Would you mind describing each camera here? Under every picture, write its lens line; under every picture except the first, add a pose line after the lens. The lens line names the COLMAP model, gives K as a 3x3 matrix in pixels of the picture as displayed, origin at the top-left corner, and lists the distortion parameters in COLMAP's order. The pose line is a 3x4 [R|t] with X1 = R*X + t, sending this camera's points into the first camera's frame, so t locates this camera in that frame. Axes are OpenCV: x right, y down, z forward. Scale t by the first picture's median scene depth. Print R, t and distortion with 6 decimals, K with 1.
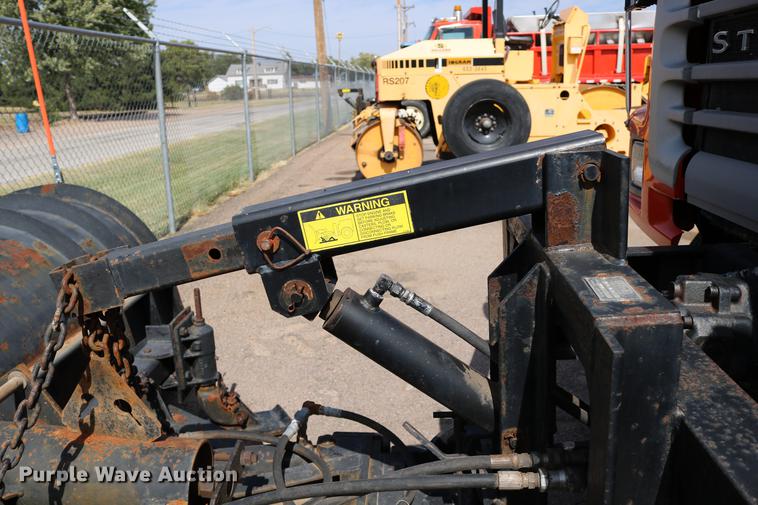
lens RADIAL K [[627.0, 0, 375.1], [0, 627.0, 253.9], [0, 0, 1]] dist [-0.156852, 0.120369]
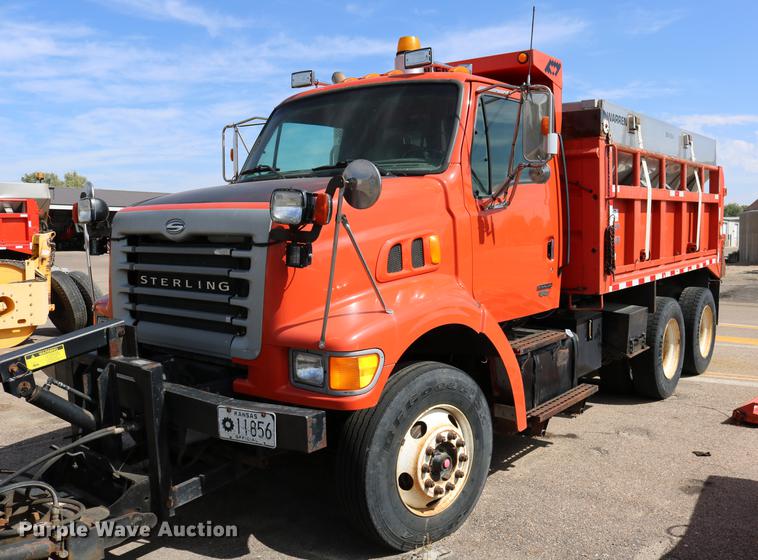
lens RADIAL K [[667.6, 0, 382.2], [0, 667.6, 286.5], [0, 0, 1]] dist [-0.070343, 0.019084]
pose [[0.588017, -0.032356, 0.808202, -0.187868], [0.196901, 0.974867, -0.104229, 0.030216], [-0.784517, 0.220424, 0.579609, -0.243516]]
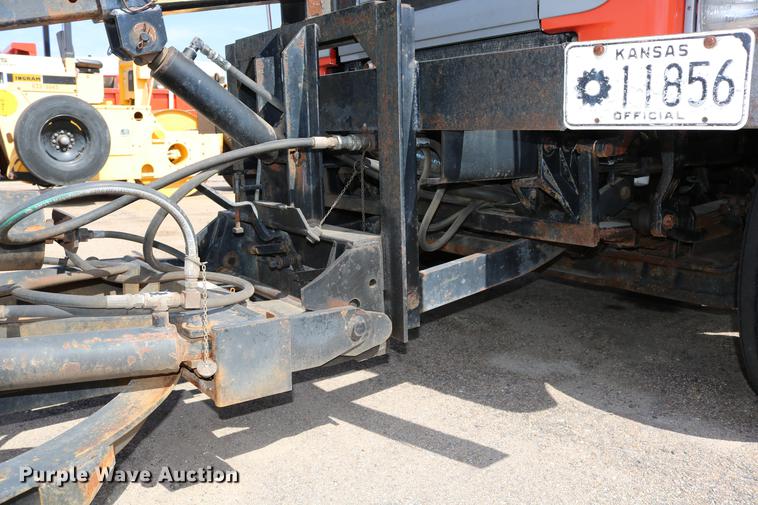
lens RADIAL K [[627.0, 0, 379.8], [0, 627.0, 253.7], [0, 0, 1]] dist [-0.156852, 0.120369]
pose [[0.756034, -0.080715, 0.649536, -0.078892], [0.143869, 0.988591, -0.044610, 0.082925], [-0.638525, 0.127174, 0.759021, -0.028235]]
